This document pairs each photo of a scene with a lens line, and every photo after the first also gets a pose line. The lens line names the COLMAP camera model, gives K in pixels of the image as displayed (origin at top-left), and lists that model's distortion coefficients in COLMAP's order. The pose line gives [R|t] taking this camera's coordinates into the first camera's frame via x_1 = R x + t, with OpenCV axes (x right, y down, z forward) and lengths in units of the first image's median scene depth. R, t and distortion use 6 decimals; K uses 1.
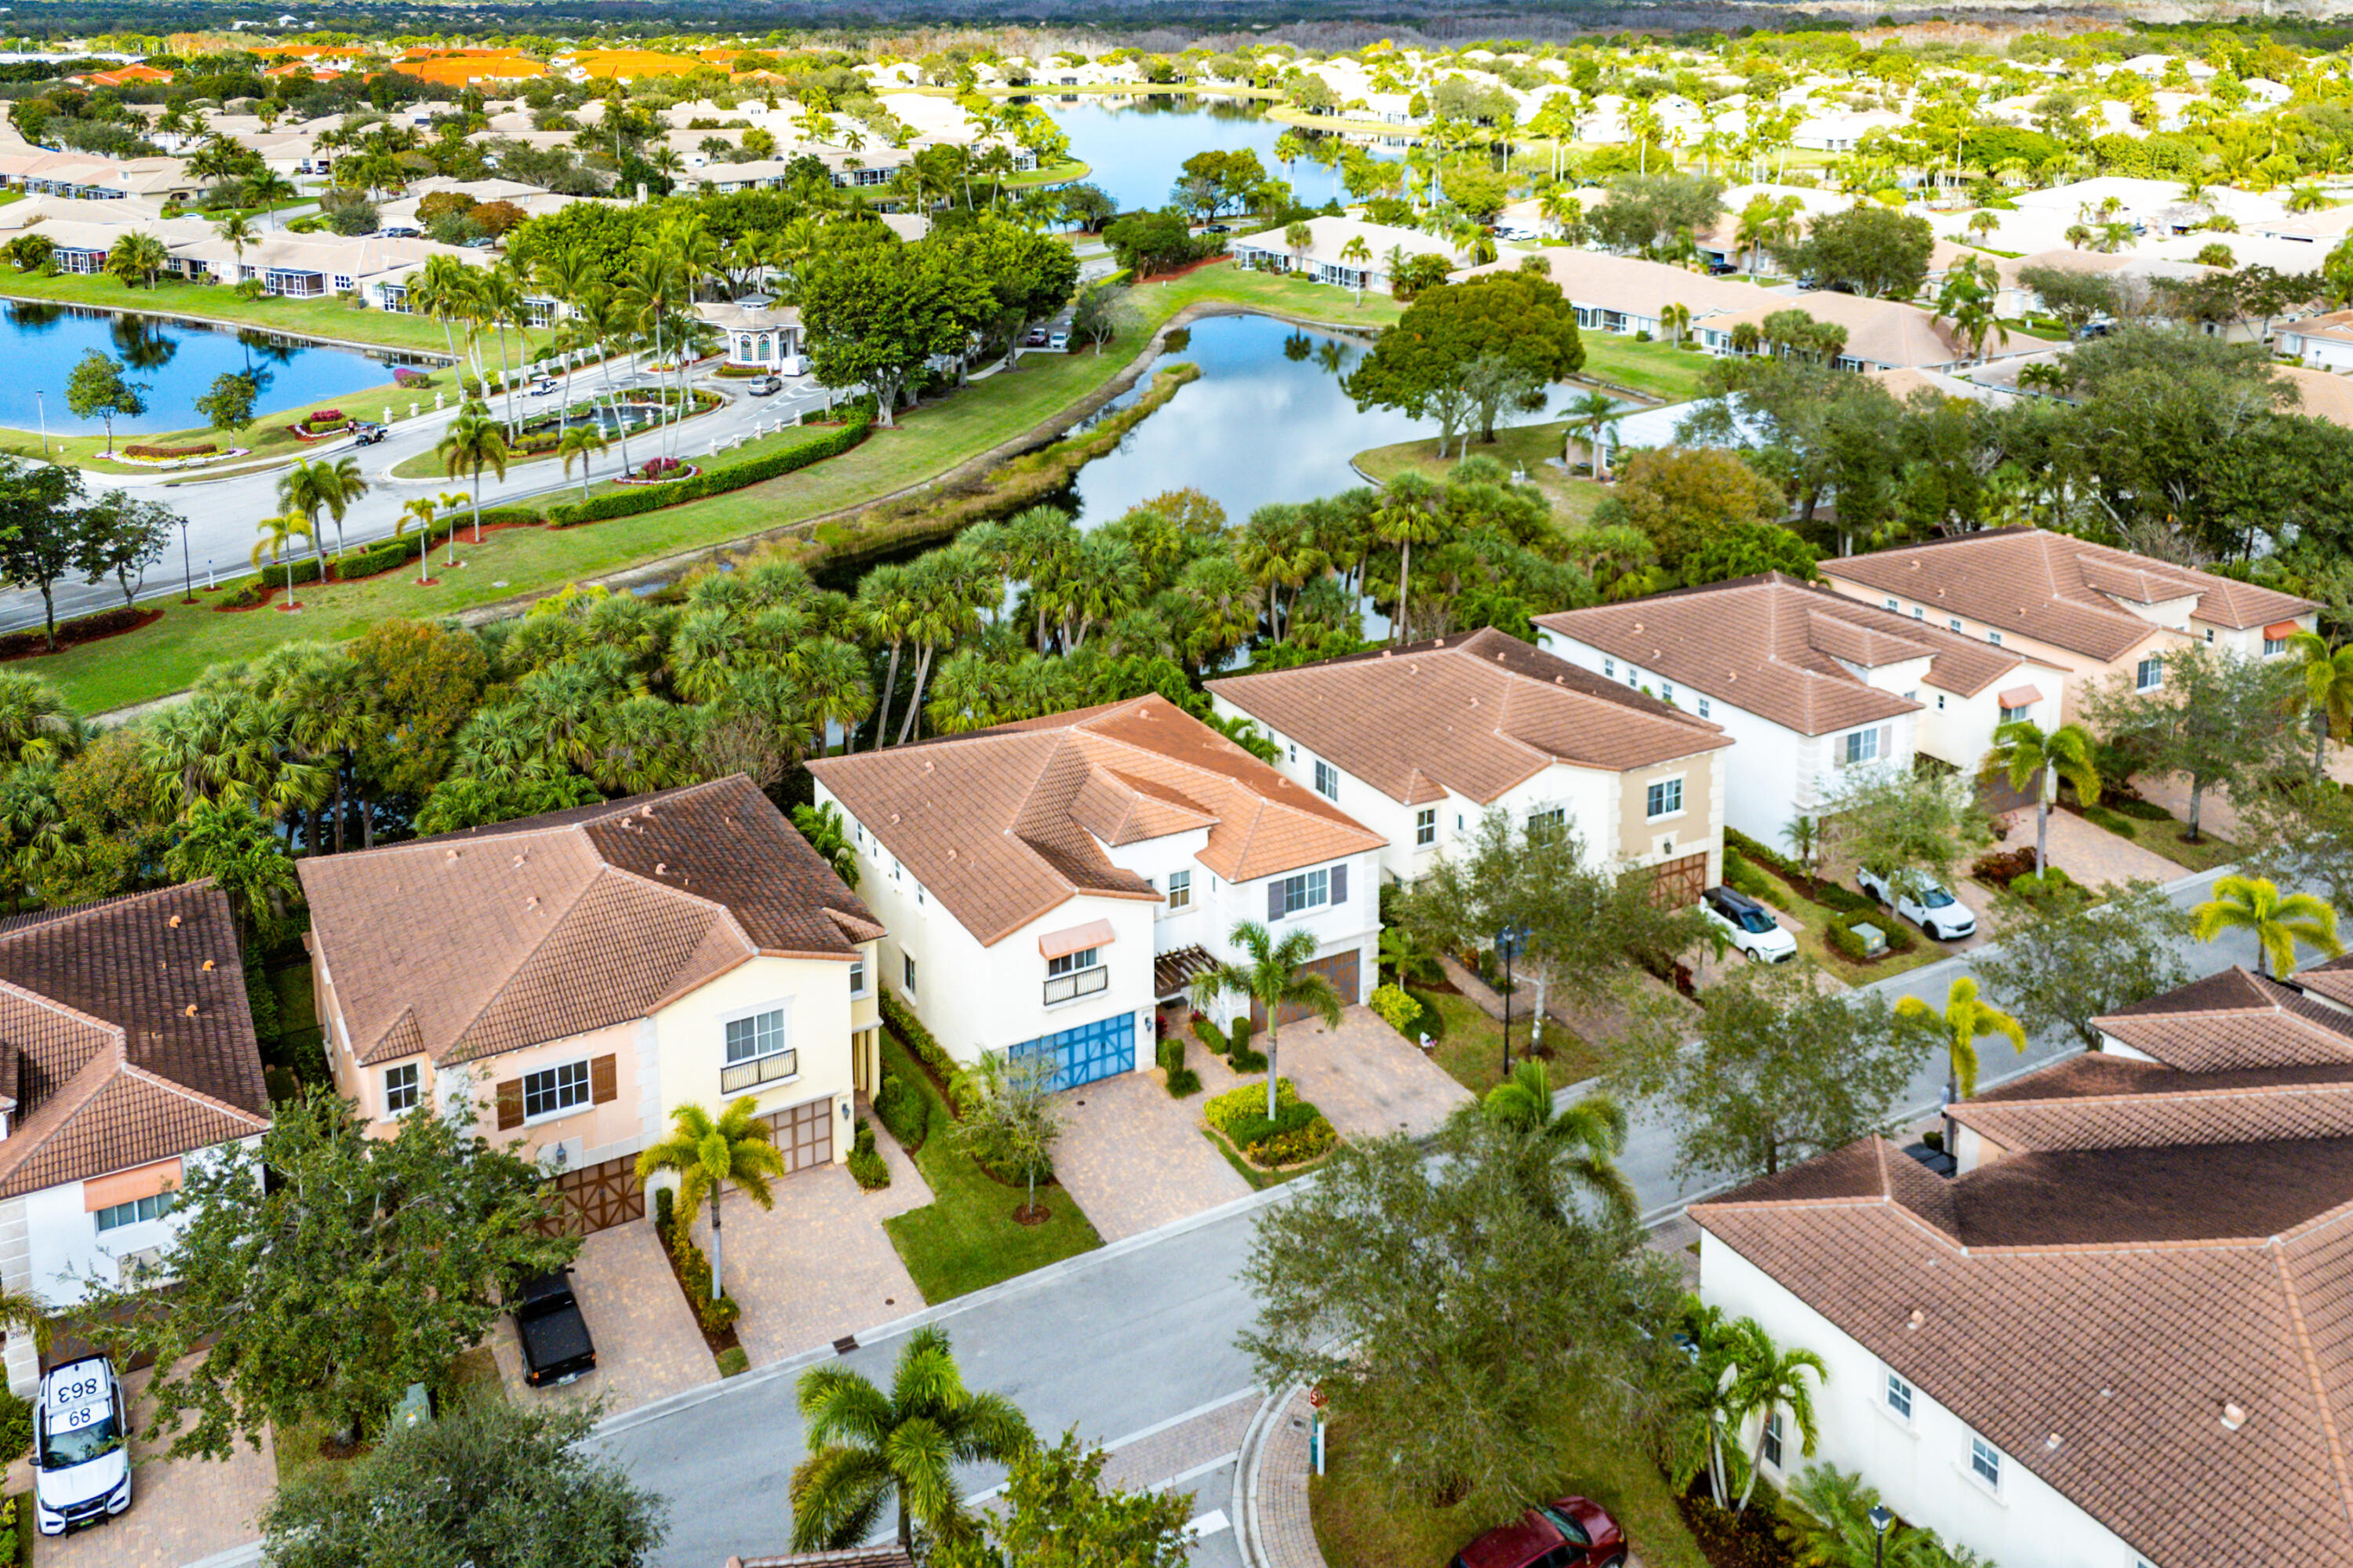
lens RADIAL K [[1843.6, 0, 1176.5], [0, 1843.6, 784.0], [0, 0, 1]] dist [0.011764, -0.005656]
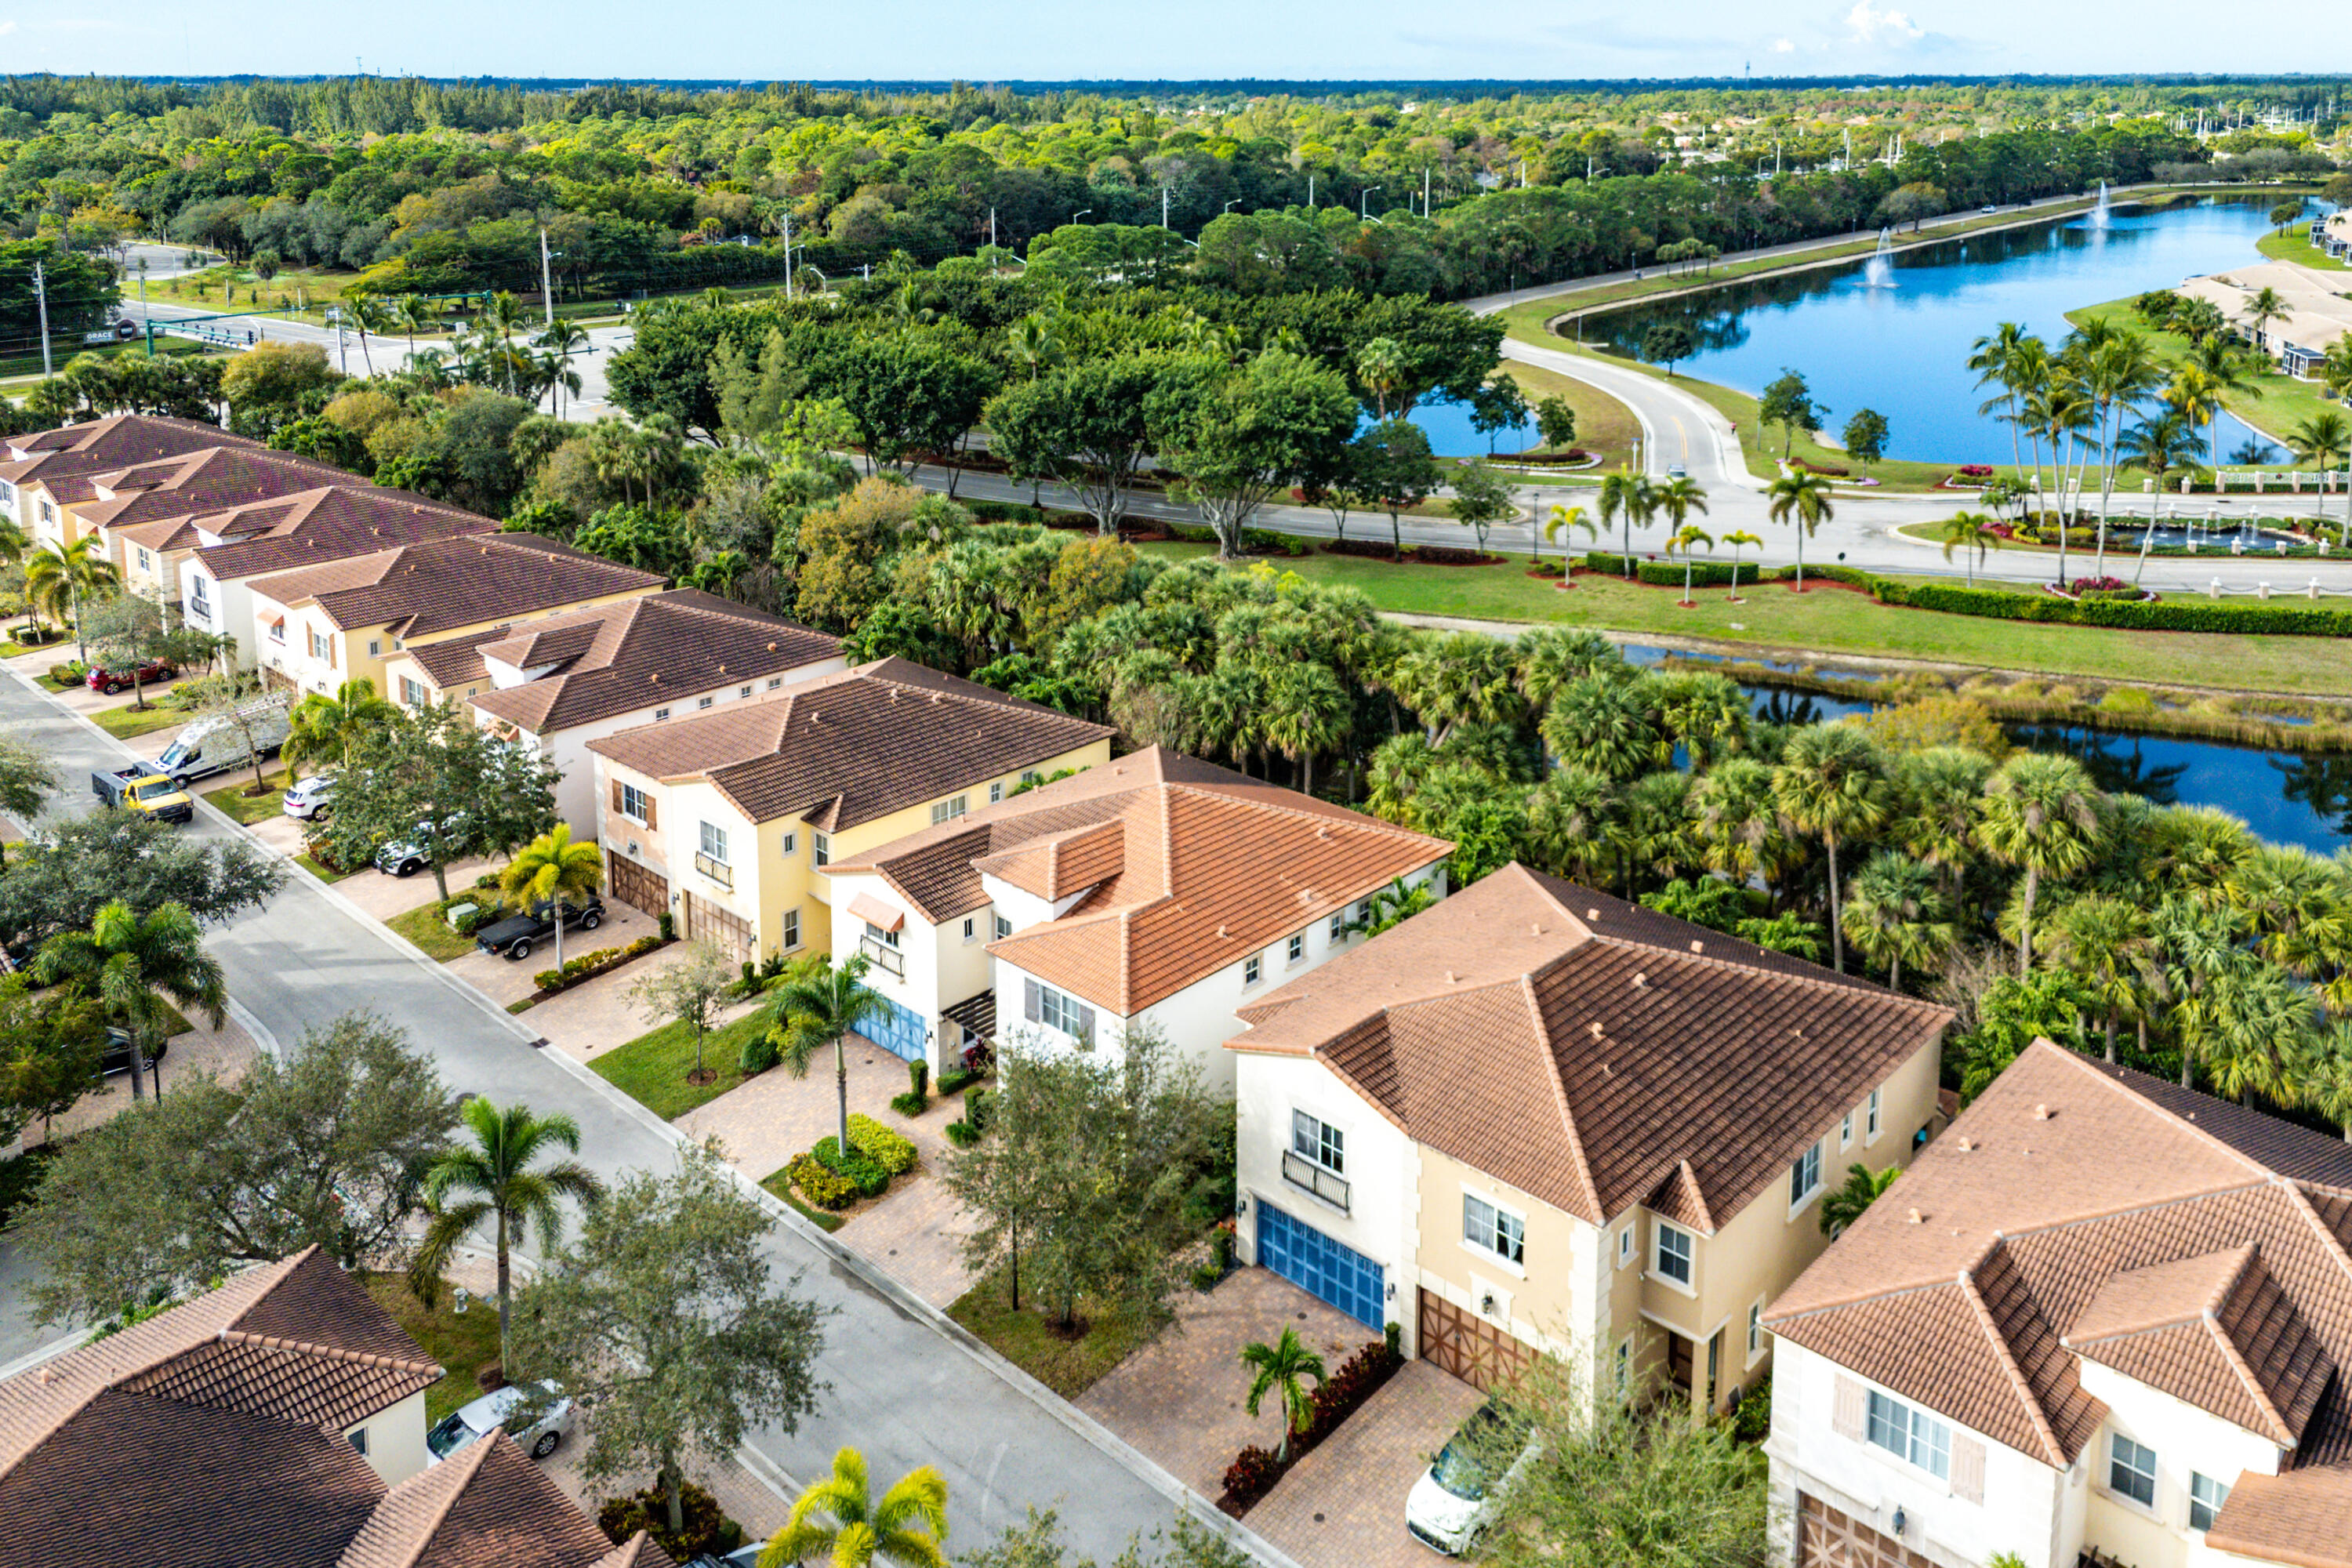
lens RADIAL K [[1736.6, 0, 1176.0], [0, 1736.6, 784.0], [0, 0, 1]] dist [0.021412, -0.001975]
pose [[0.288775, 0.354408, -0.889384, 0.405976], [-0.371463, 0.897664, 0.237097, -0.134157], [0.882397, 0.261906, 0.390872, 0.348214]]
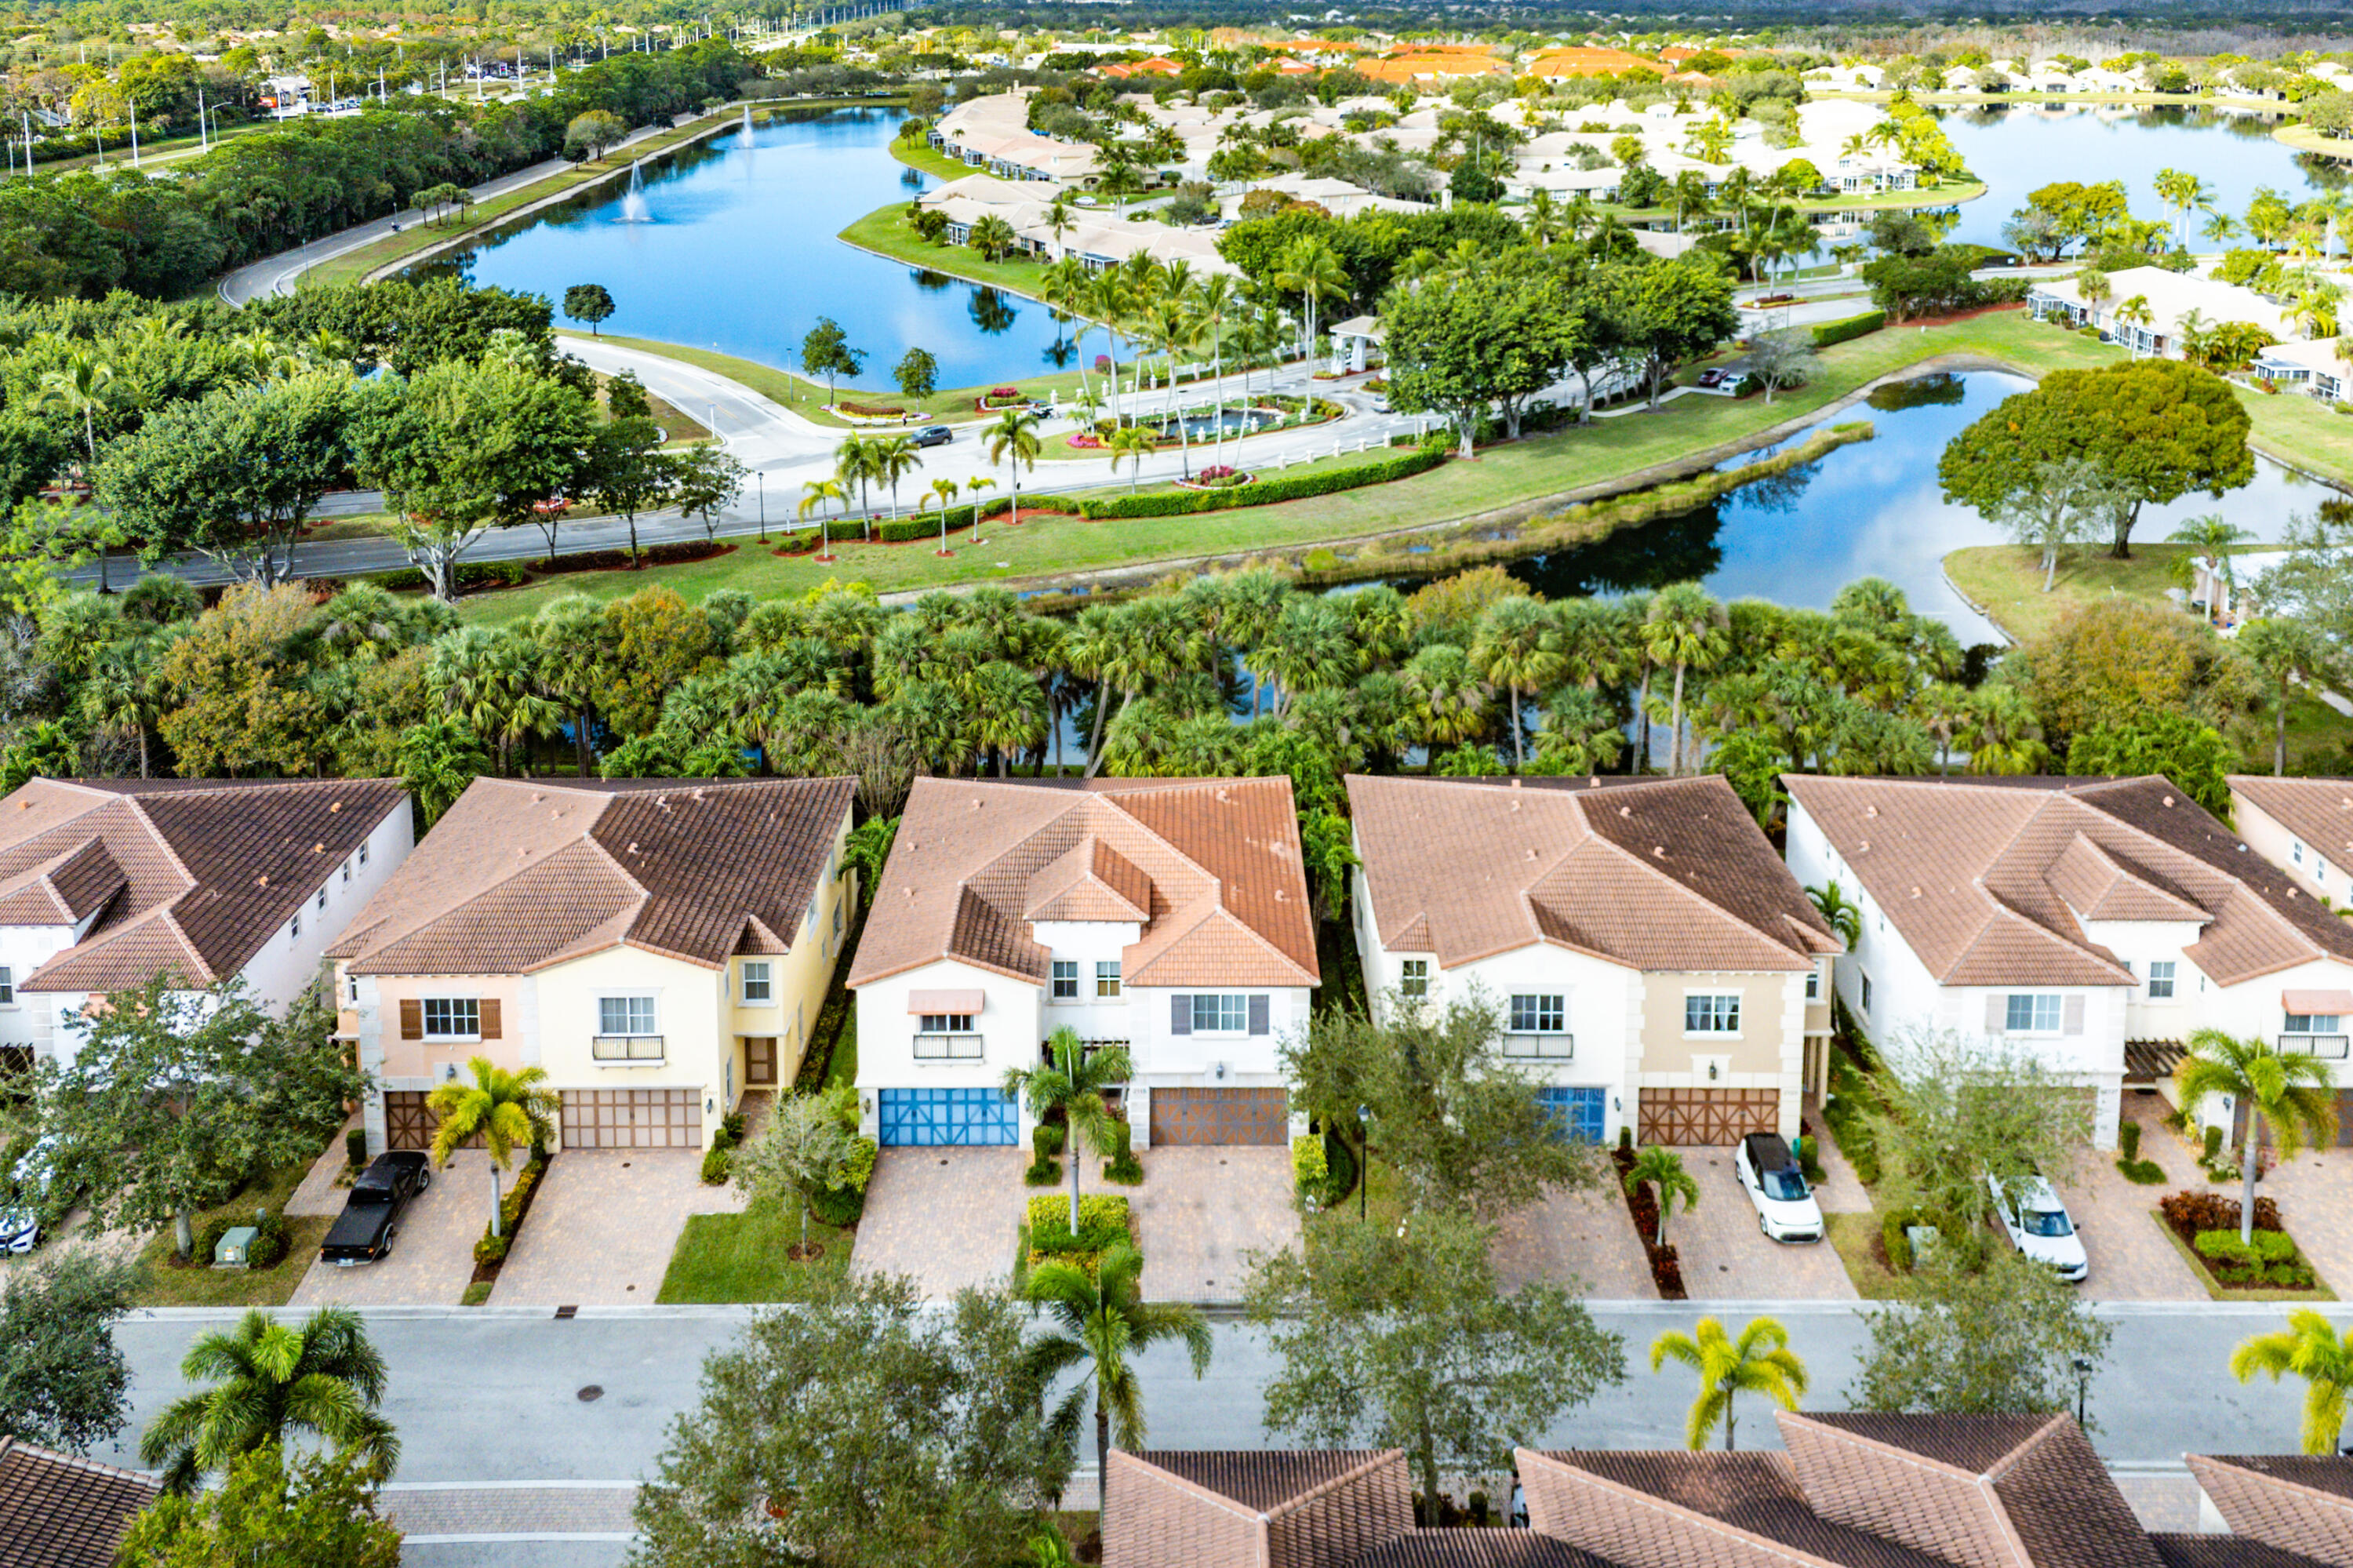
lens RADIAL K [[1856.7, 0, 1176.5], [0, 1856.7, 784.0], [0, 0, 1]] dist [0.044886, -0.053550]
pose [[0.871817, 0.191988, -0.450640, 0.230323], [-0.192262, 0.980280, 0.045680, -0.048328], [0.450523, 0.046816, 0.891536, 0.069248]]
